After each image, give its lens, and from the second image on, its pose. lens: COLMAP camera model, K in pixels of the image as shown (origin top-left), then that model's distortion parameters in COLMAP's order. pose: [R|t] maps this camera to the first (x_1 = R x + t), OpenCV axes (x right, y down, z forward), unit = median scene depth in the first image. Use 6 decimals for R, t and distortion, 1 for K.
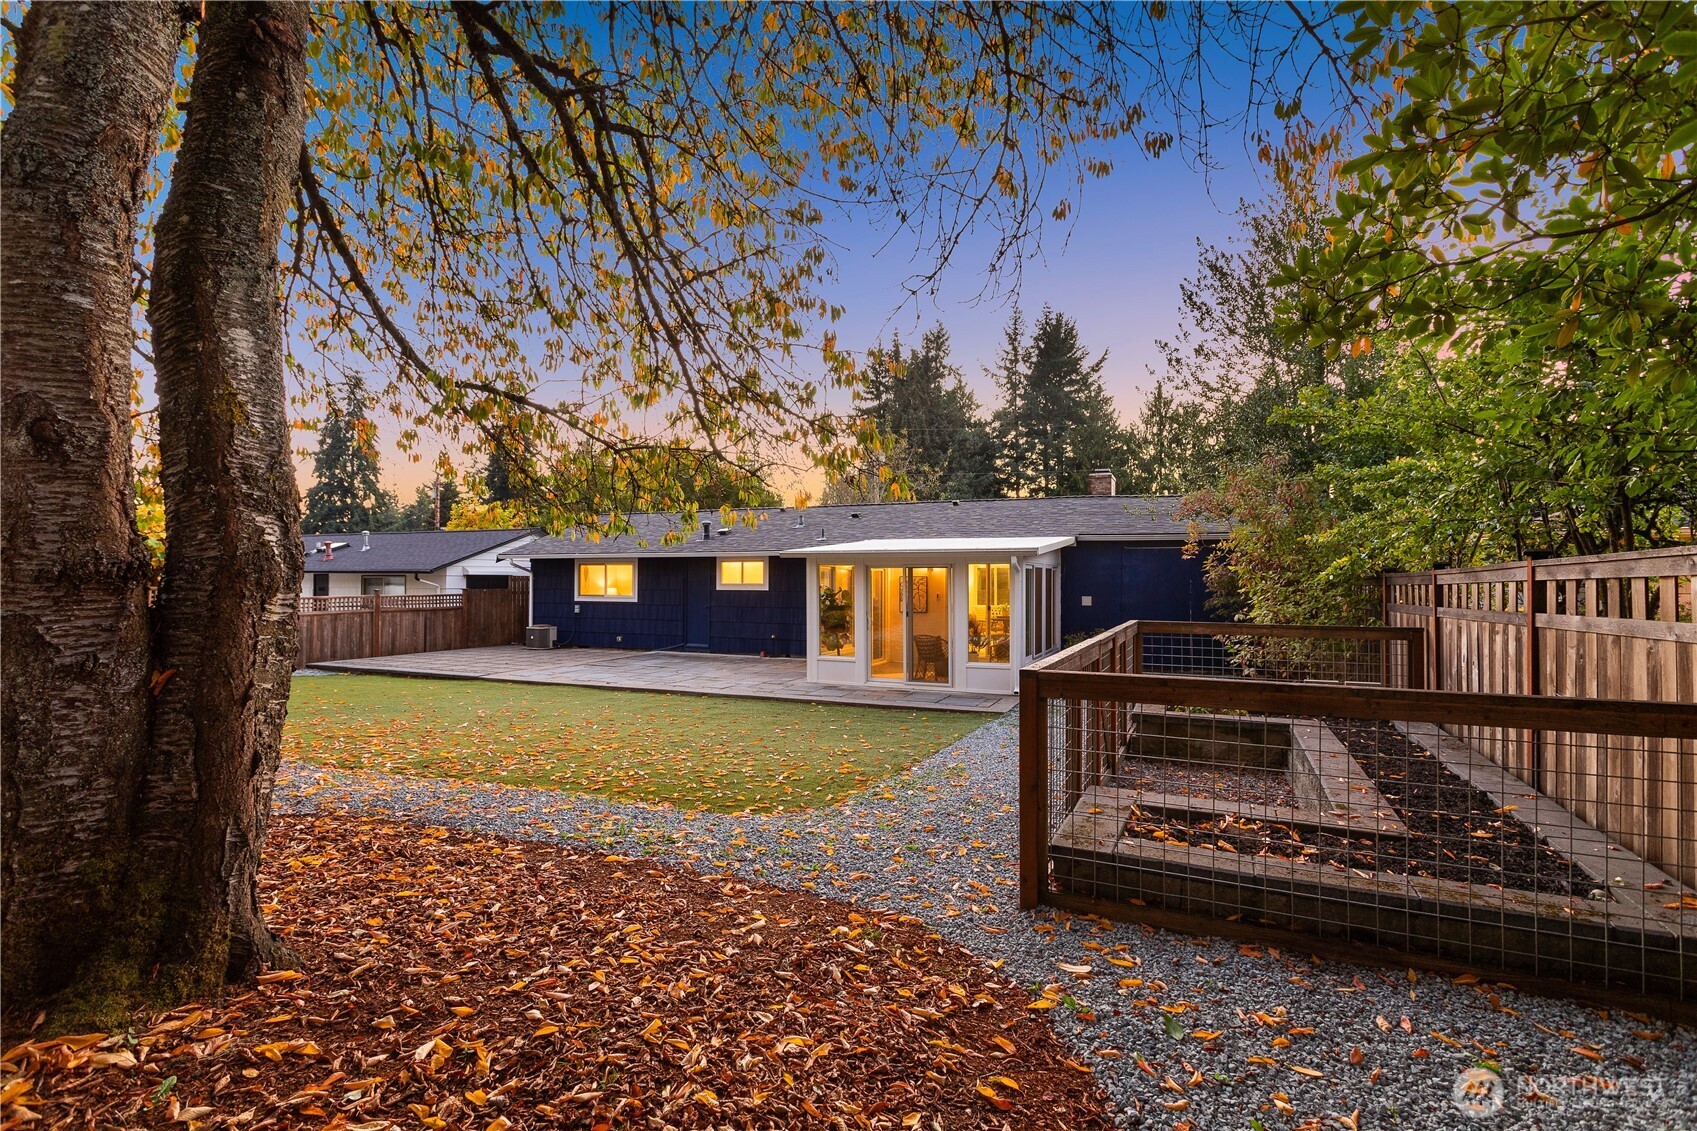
lens RADIAL K [[815.3, 0, 848.5], [0, 815.3, 565.5], [0, 0, 1]] dist [0.001069, 0.001119]
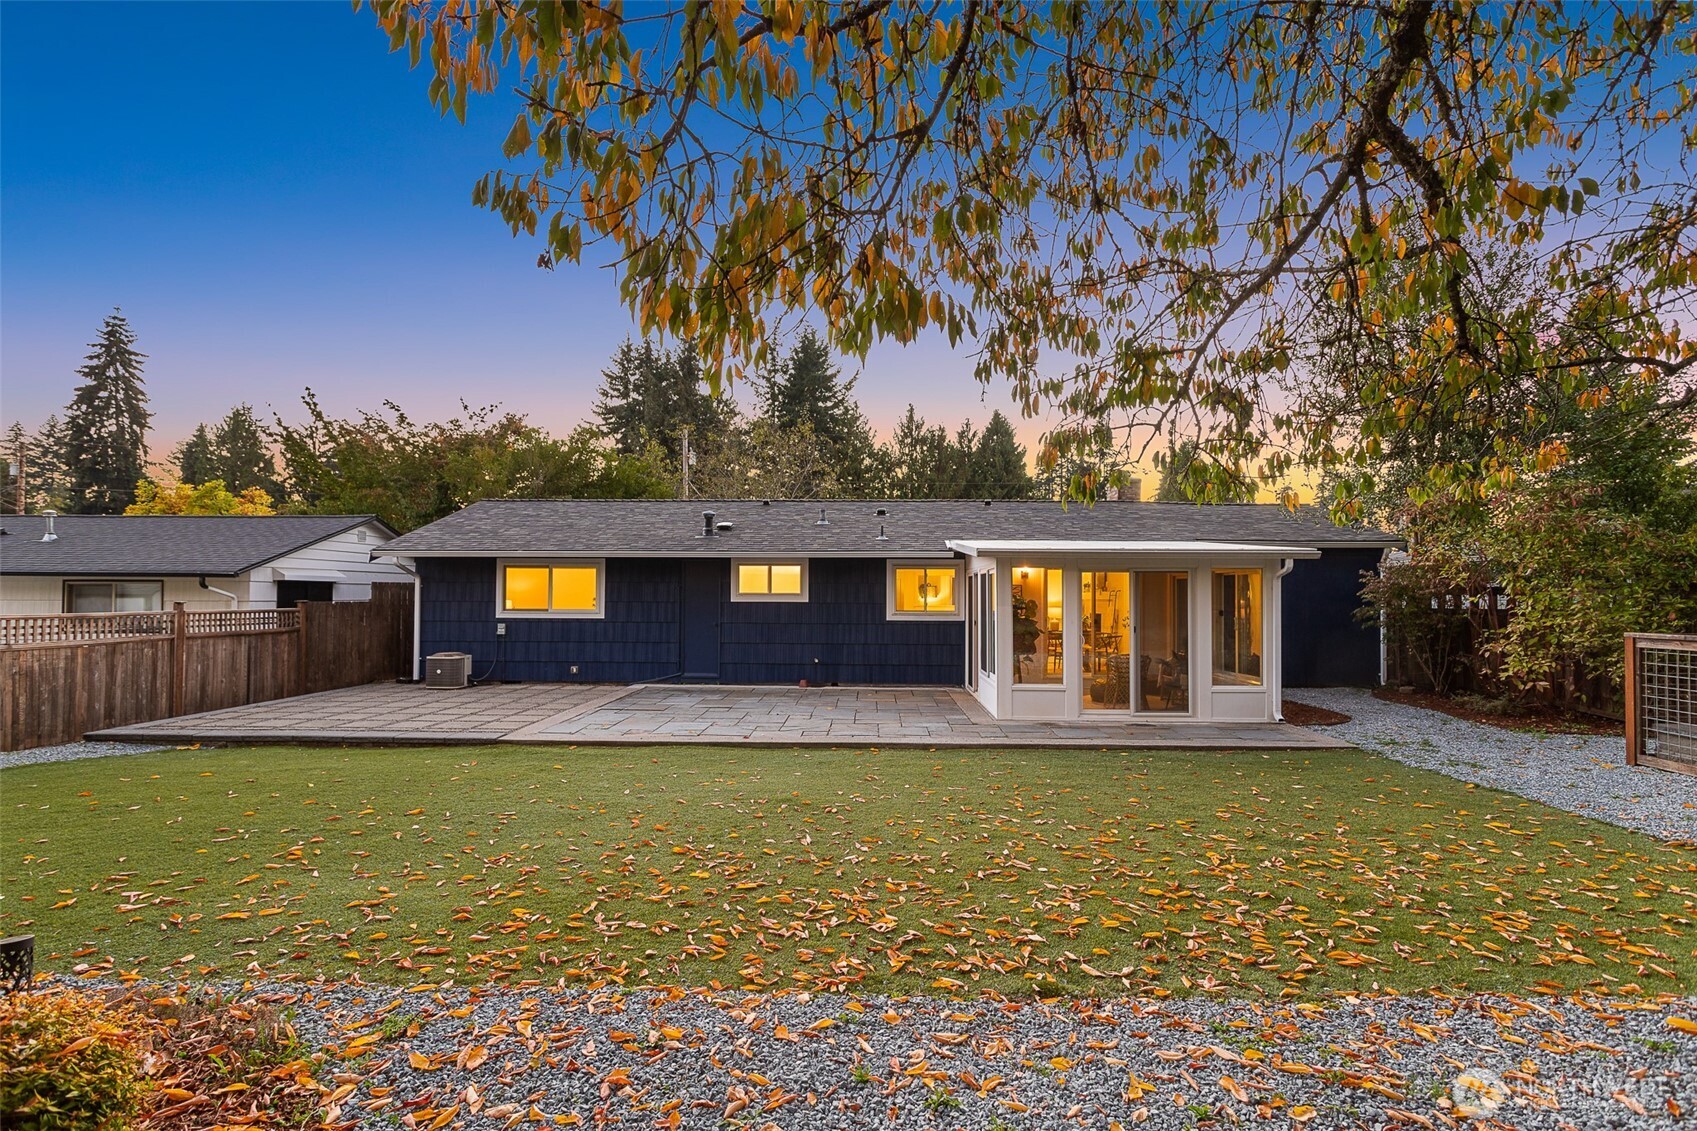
lens RADIAL K [[815.3, 0, 848.5], [0, 815.3, 565.5], [0, 0, 1]] dist [0.001069, 0.001119]
pose [[0.928601, 0.015070, 0.370772, -0.315777], [-0.008533, 0.999778, -0.019264, 0.009074], [-0.370980, 0.014725, 0.928524, 0.228104]]
